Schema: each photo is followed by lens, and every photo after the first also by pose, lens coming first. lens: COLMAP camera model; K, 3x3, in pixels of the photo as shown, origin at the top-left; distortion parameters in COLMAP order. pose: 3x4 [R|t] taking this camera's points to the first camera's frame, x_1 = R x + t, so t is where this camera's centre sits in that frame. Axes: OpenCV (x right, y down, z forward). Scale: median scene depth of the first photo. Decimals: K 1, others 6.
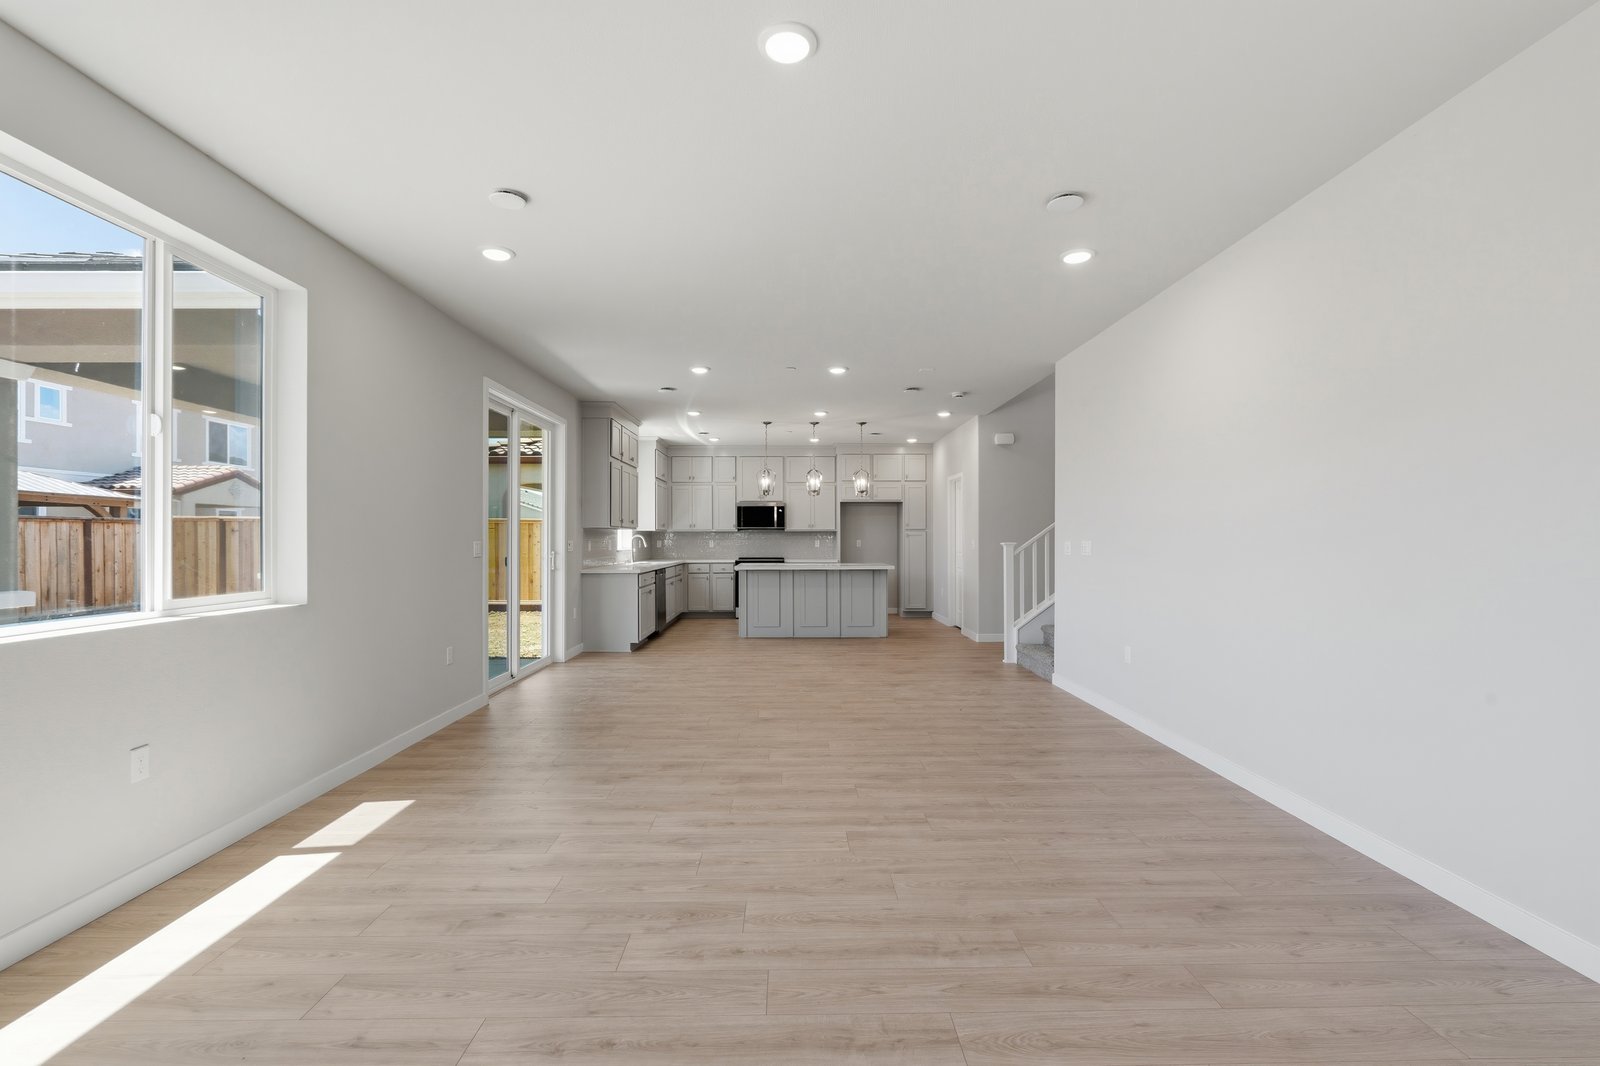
lens RADIAL K [[736.2, 0, 809.3], [0, 736.2, 531.9], [0, 0, 1]] dist [-0.002161, 0.001272]
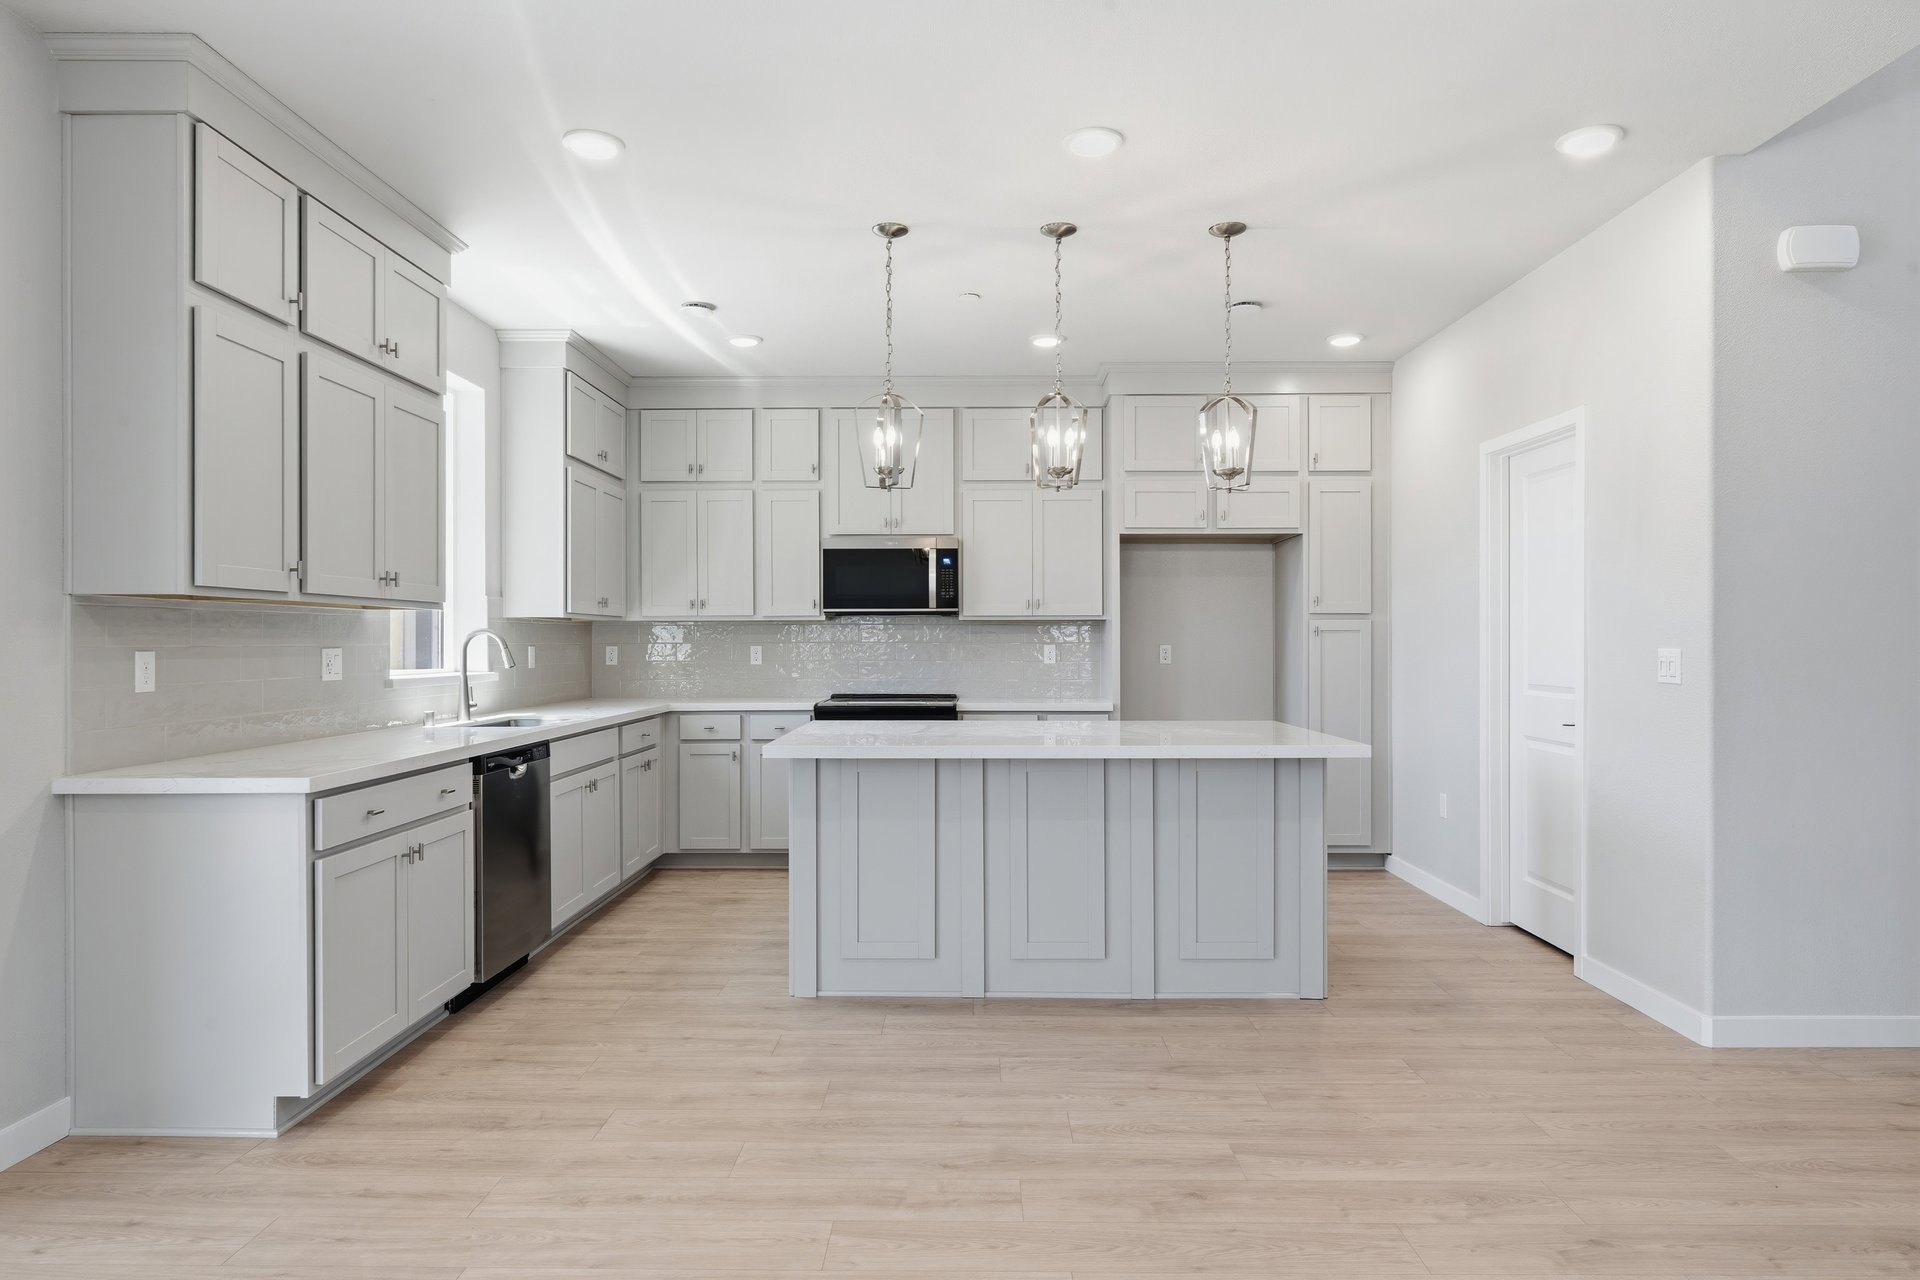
lens RADIAL K [[1124.4, 0, 960.0], [0, 1124.4, 640.0], [0, 0, 1]] dist [0.001607, 0.001082]
pose [[0.999252, 0.000006, -0.038674, -0.012236], [0.000351, 0.999958, 0.009203, 0.003846], [0.038673, -0.009209, 0.999209, 0.473925]]
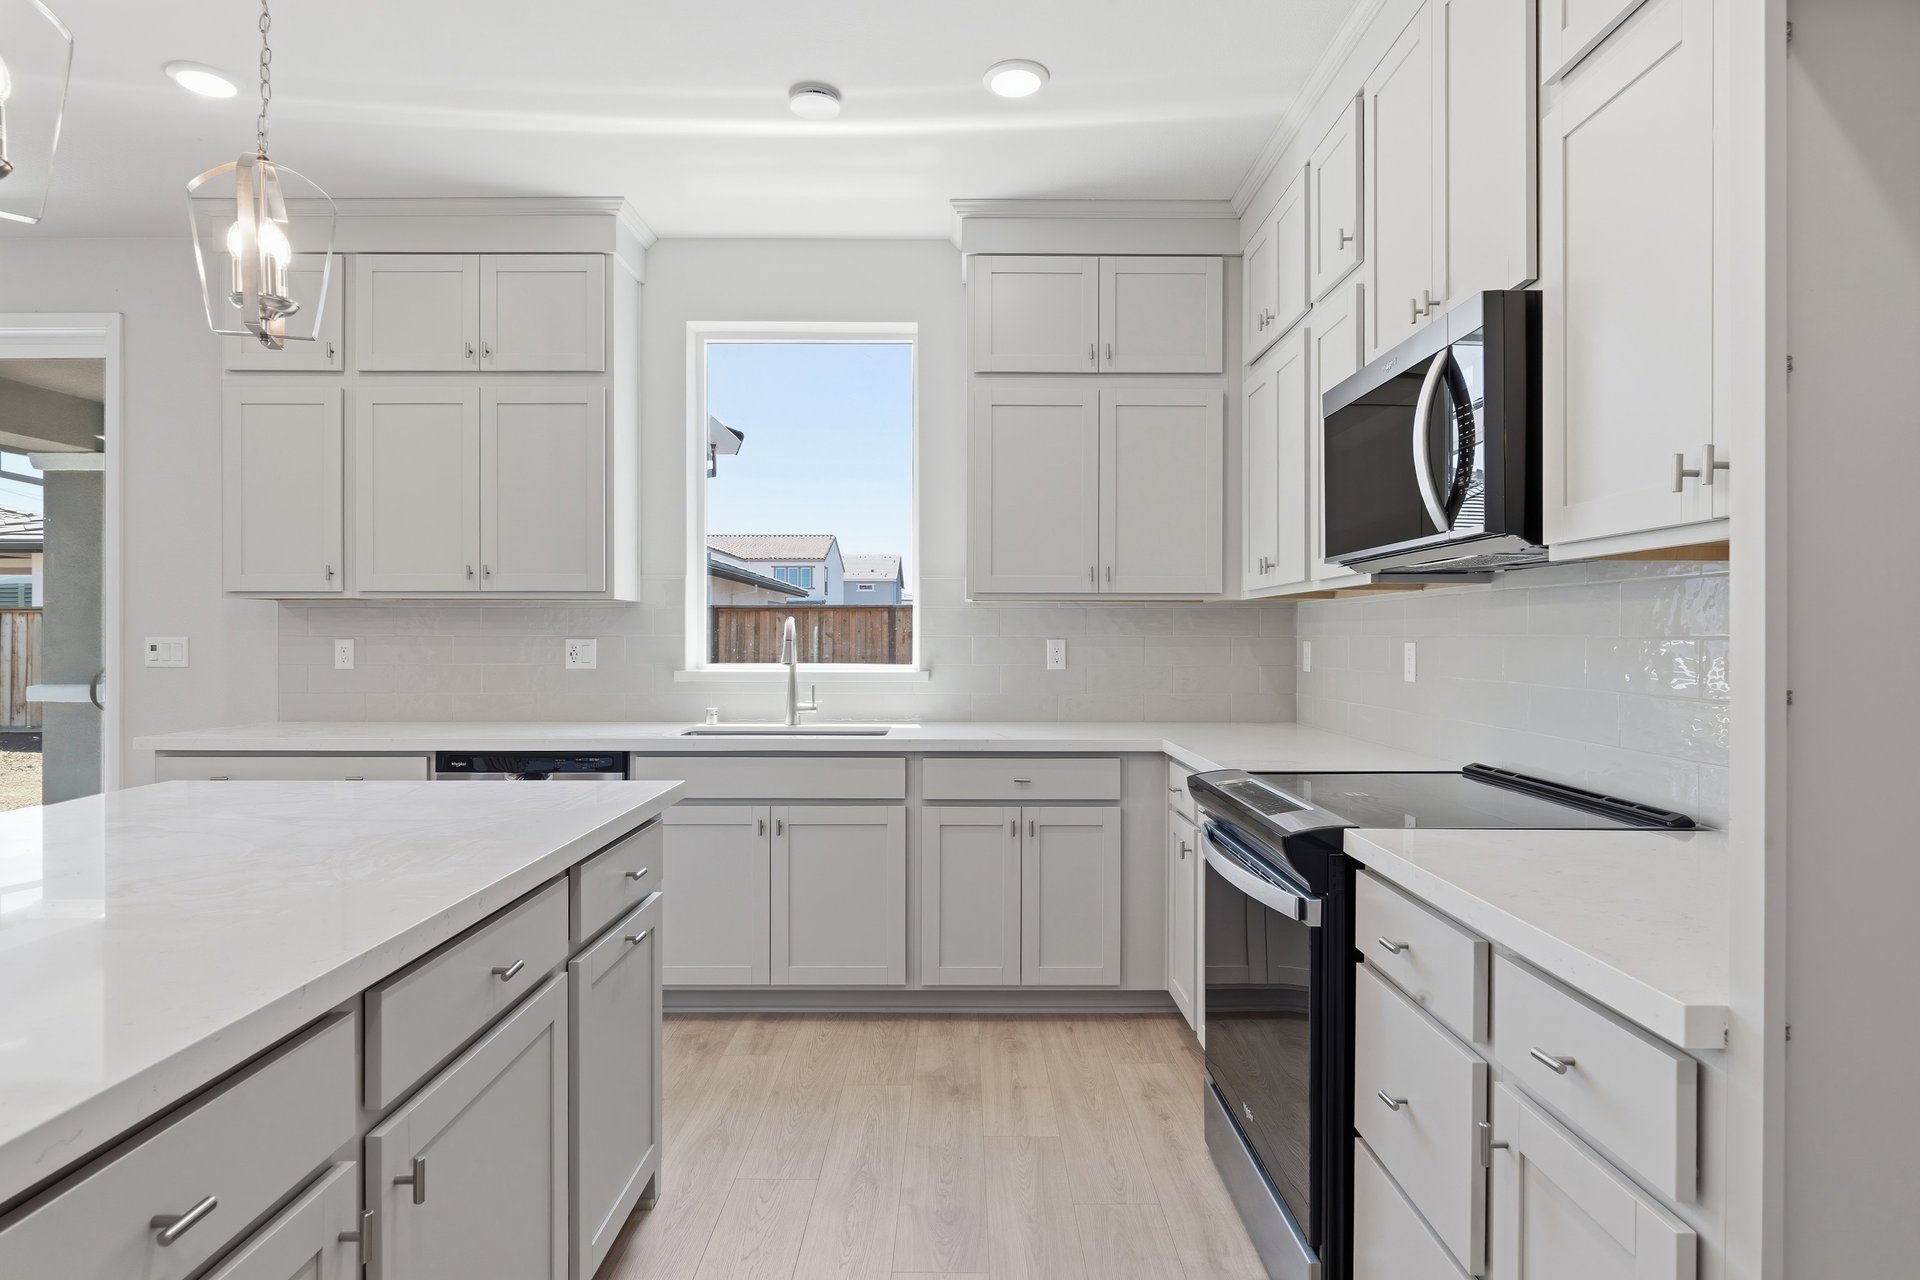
lens RADIAL K [[1027.7, 0, 960.0], [0, 1027.7, 640.0], [0, 0, 1]] dist [0.003549, 0.000725]
pose [[-0.021923, 0.007996, -0.999728, 0.117013], [0.008569, 0.999933, 0.007810, 0.008272], [0.999723, -0.008395, -0.021990, 0.945662]]
